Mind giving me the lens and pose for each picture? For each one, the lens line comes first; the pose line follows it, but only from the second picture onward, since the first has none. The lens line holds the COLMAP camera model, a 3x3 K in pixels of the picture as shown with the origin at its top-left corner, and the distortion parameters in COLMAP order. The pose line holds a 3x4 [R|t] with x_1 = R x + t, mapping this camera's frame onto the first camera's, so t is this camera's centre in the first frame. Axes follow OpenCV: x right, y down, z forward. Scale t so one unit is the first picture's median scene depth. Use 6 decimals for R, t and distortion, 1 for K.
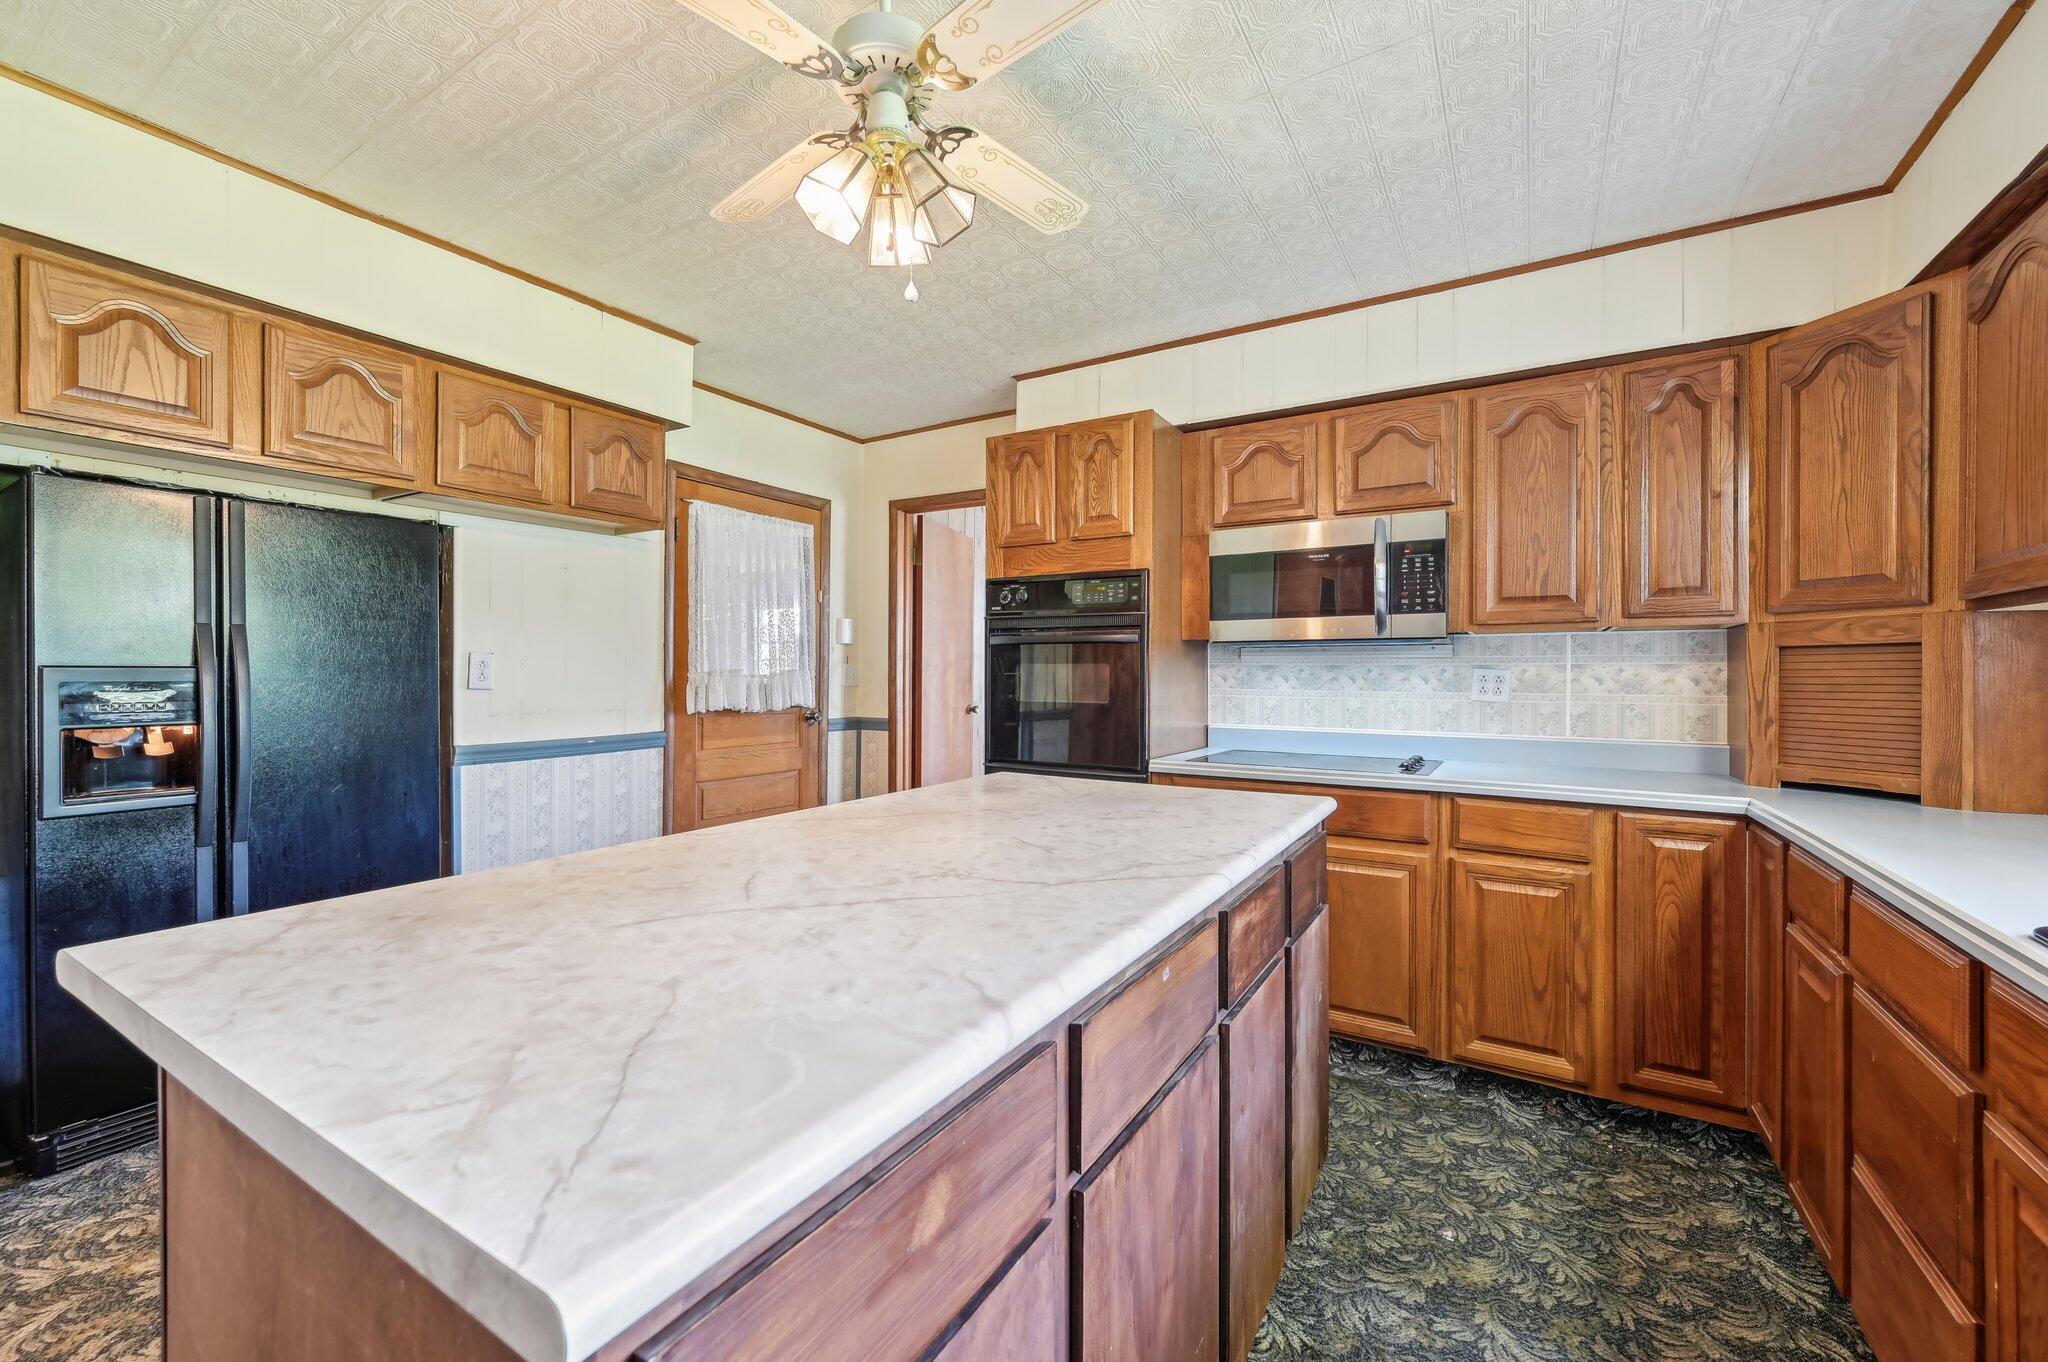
lens RADIAL K [[811.6, 0, 1025.1], [0, 811.6, 675.7], [0, 0, 1]] dist [-0.001161, -0.000133]
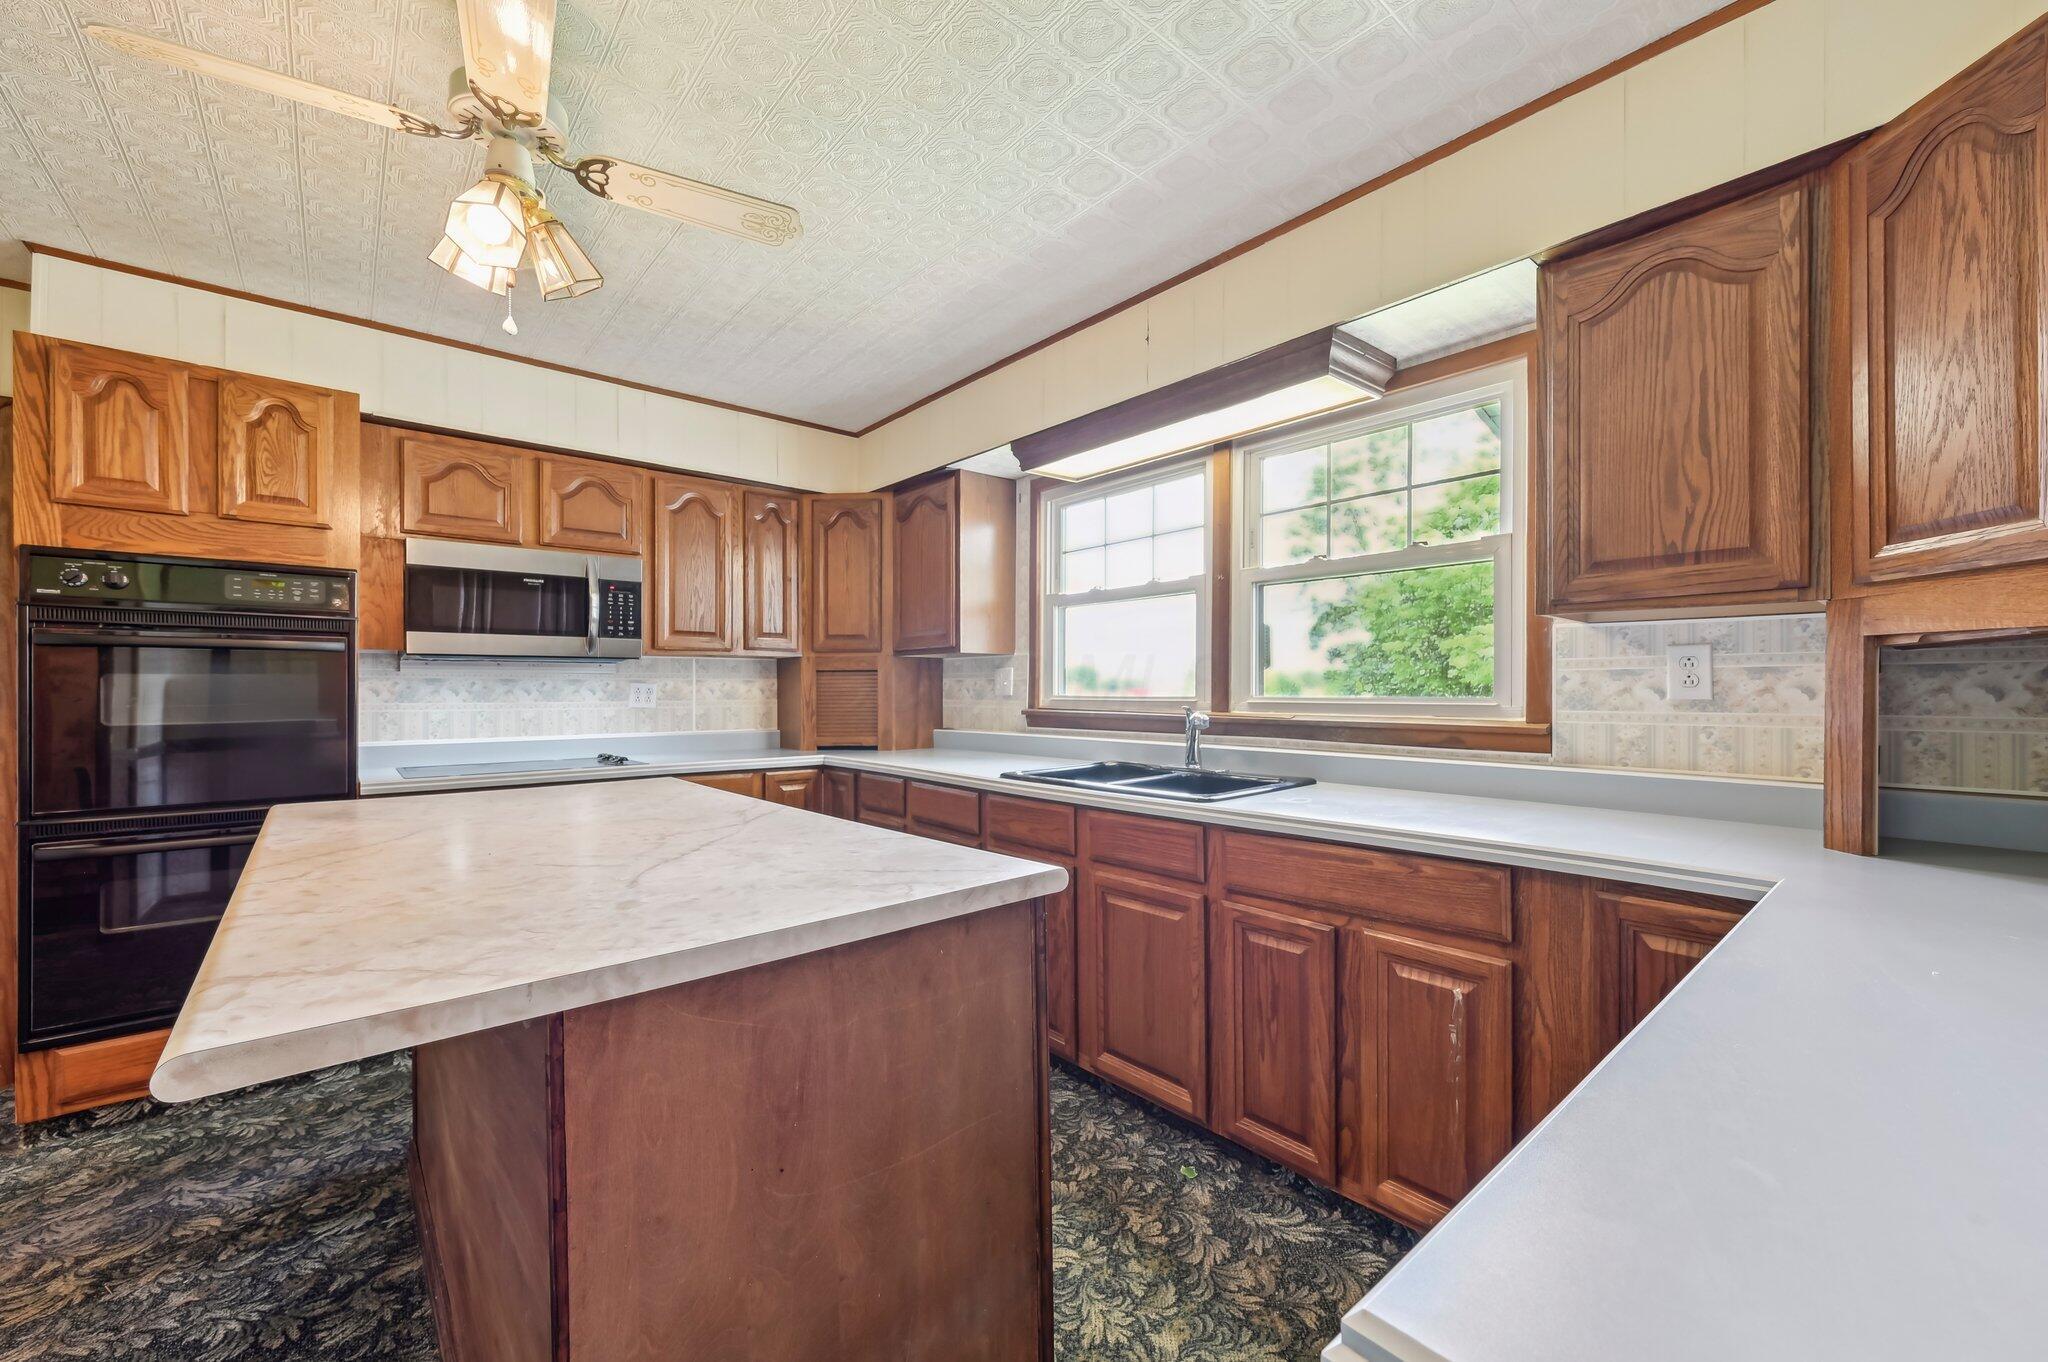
lens RADIAL K [[811.6, 0, 1027.0], [0, 811.6, 688.6], [0, 0, 1]] dist [-0.001161, -0.000133]
pose [[0.303451, -0.002145, 0.952845, -0.534716], [0.007087, 0.999975, -0.000006, 0.005729], [-0.952821, 0.006754, 0.303459, 0.020062]]
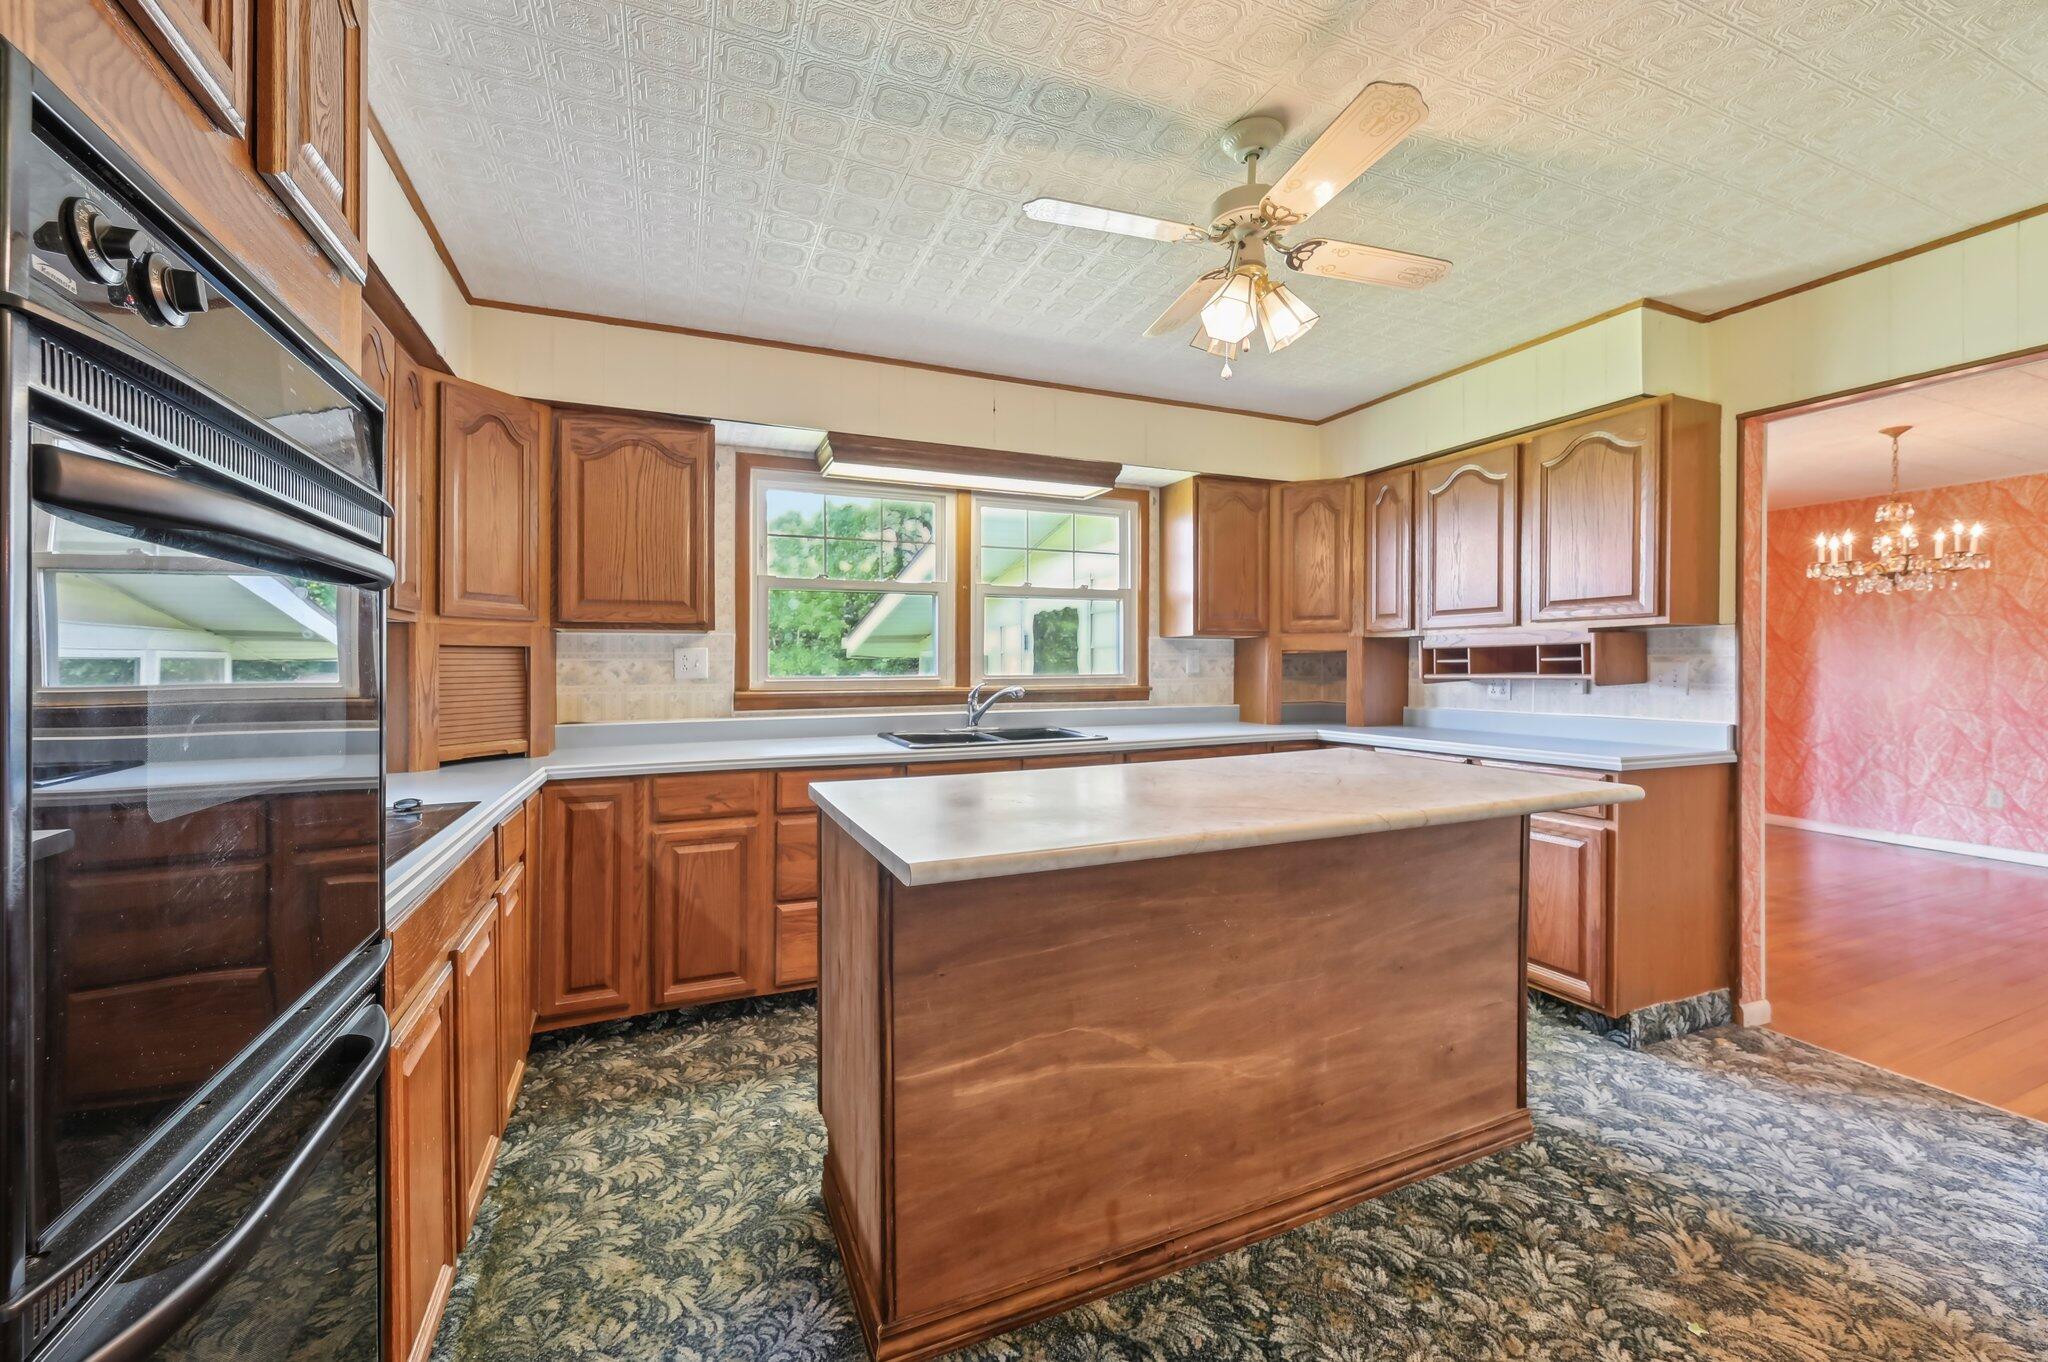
lens RADIAL K [[811.6, 0, 1027.1], [0, 811.6, 665.3], [0, 0, 1]] dist [-0.001161, -0.000133]
pose [[-0.819504, 0.001829, 0.573071, -0.352969], [0.006074, 0.999966, 0.005494, -0.007595], [-0.573042, 0.007983, -0.819487, 1.257581]]
